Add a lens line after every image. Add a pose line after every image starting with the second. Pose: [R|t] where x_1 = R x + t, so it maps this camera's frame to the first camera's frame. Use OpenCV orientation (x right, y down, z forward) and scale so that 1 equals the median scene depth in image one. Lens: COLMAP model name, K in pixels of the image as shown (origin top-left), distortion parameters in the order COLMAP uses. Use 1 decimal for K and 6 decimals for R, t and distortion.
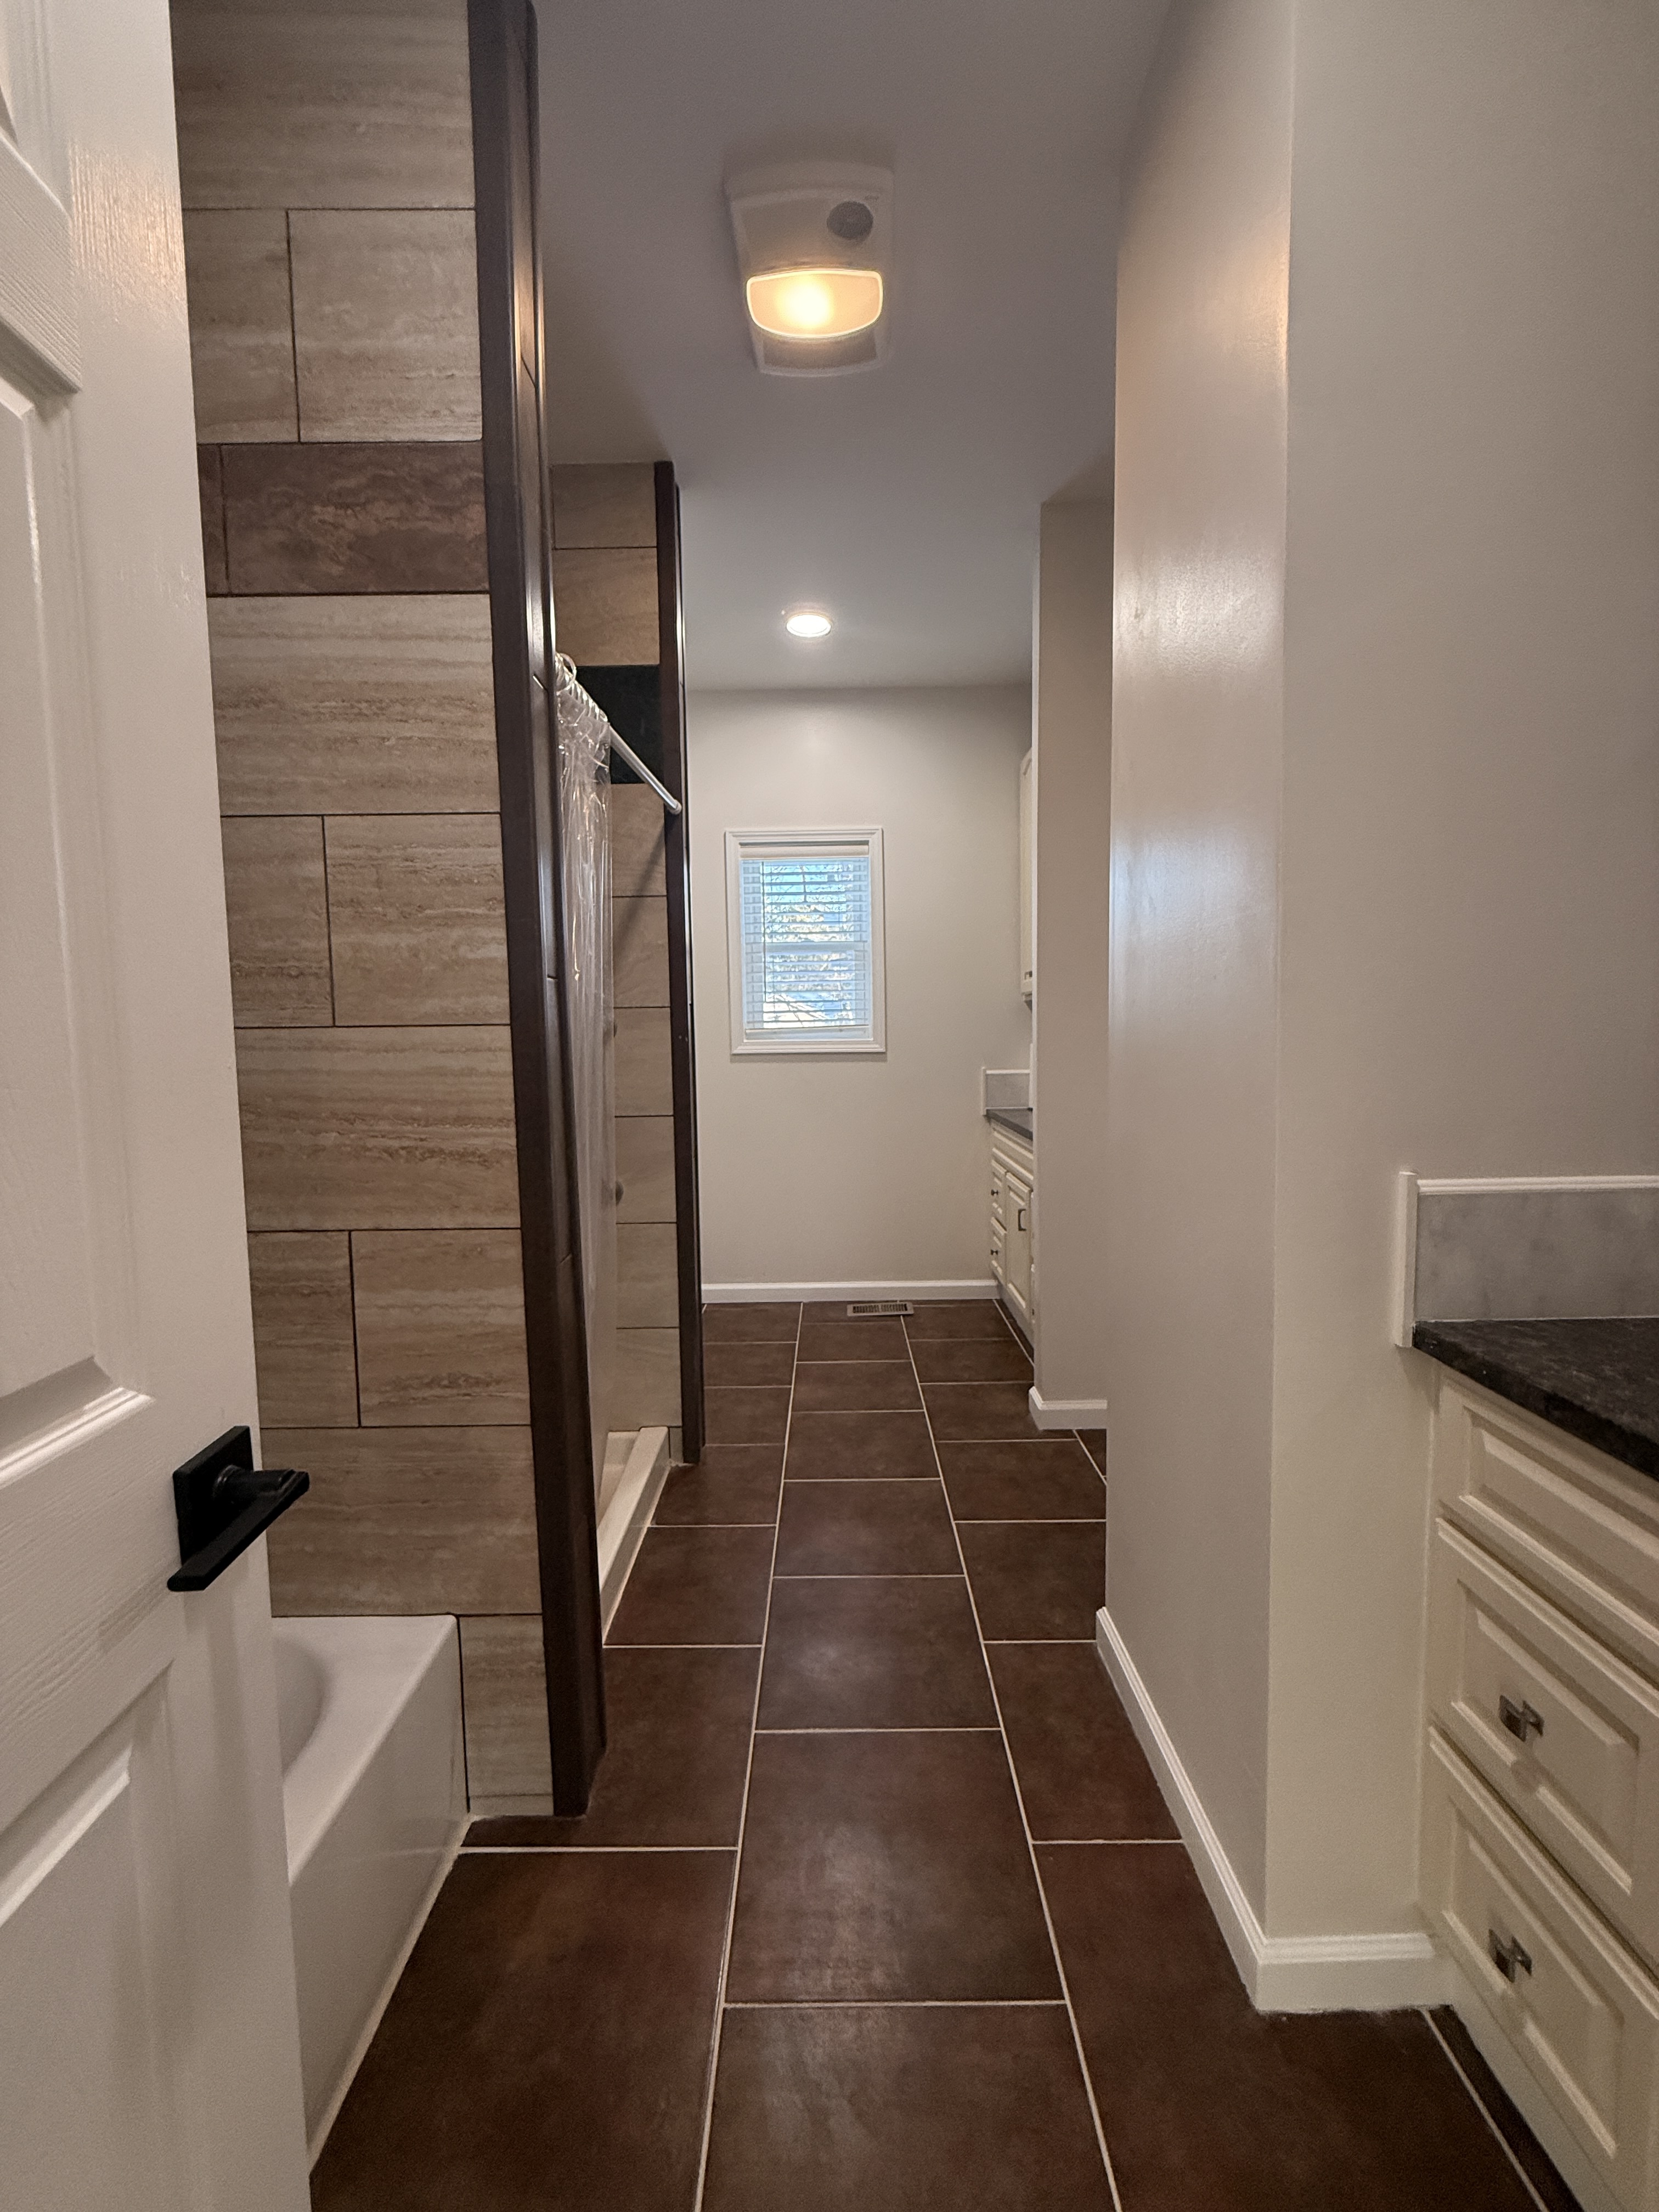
lens RADIAL K [[890.2, 0, 831.3], [0, 890.2, 1106.8], [0, 0, 1]] dist [0.001700, 0.000054]
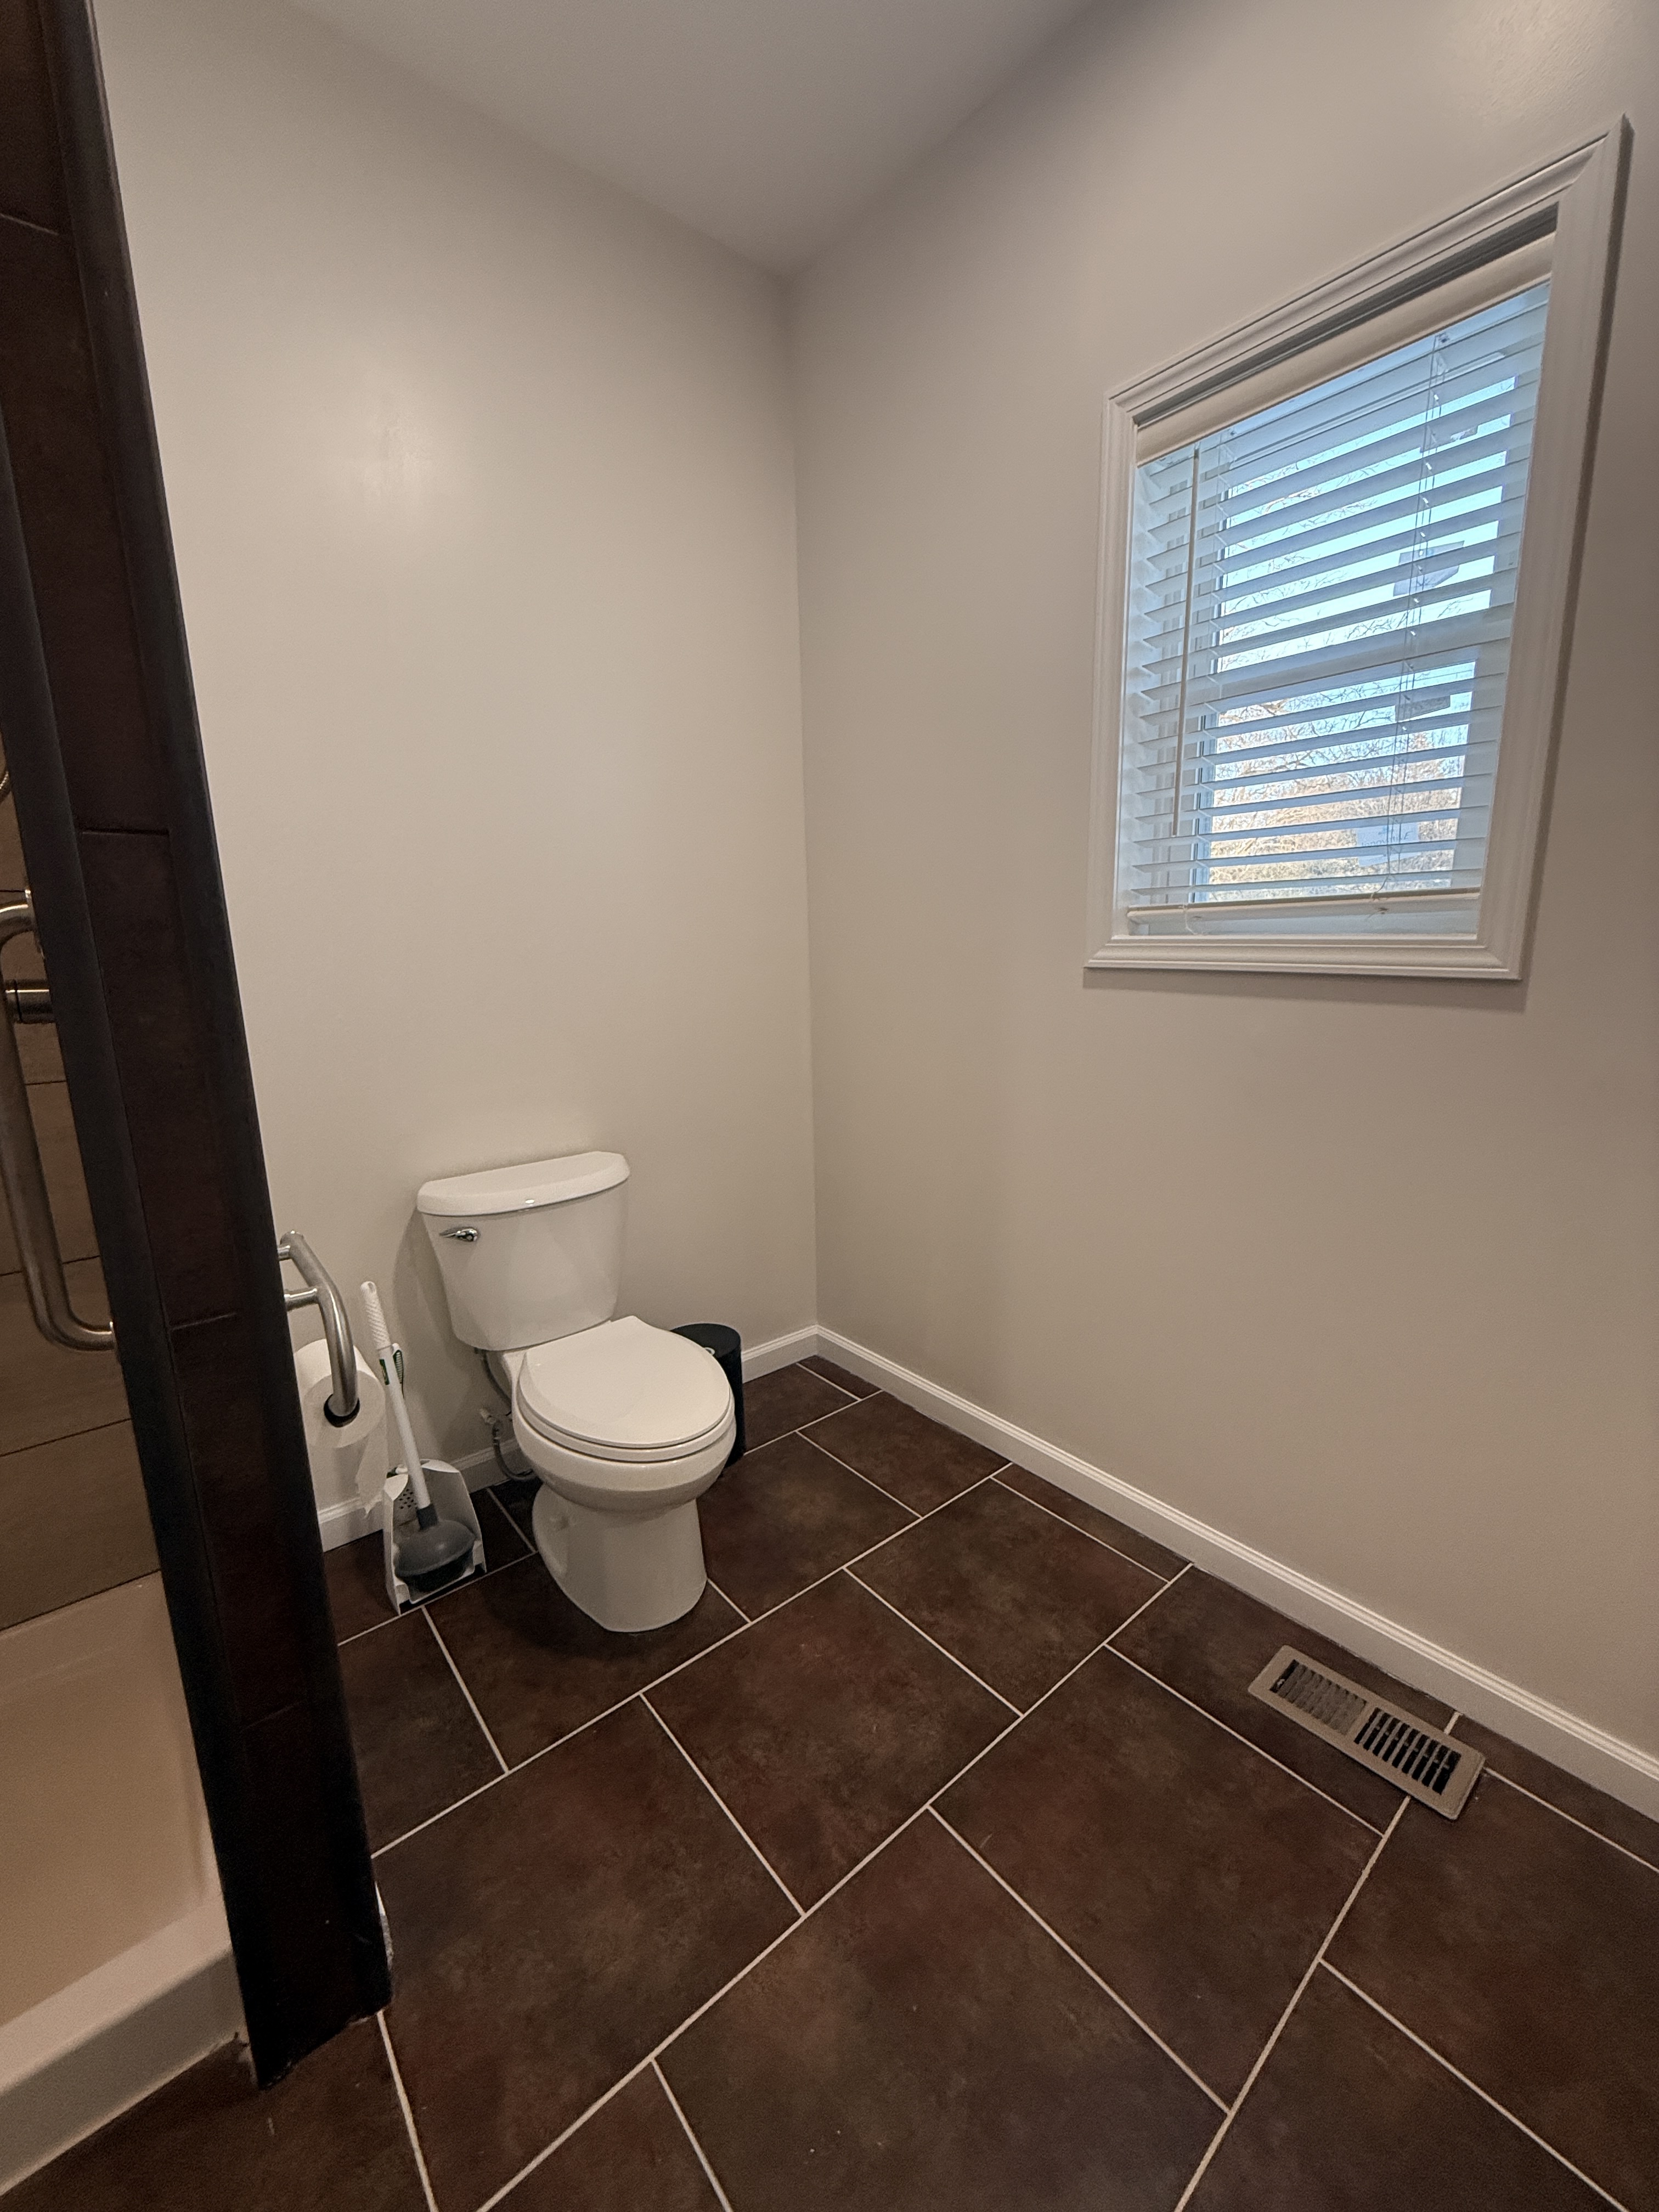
lens RADIAL K [[890.2, 0, 826.6], [0, 890.2, 1099.4], [0, 0, 1]] dist [0.001700, 0.000054]
pose [[0.632358, 0.148368, -0.760336, 0.150756], [-0.037120, 0.986164, 0.161563, -0.061978], [0.773787, -0.073942, 0.629116, 0.630237]]
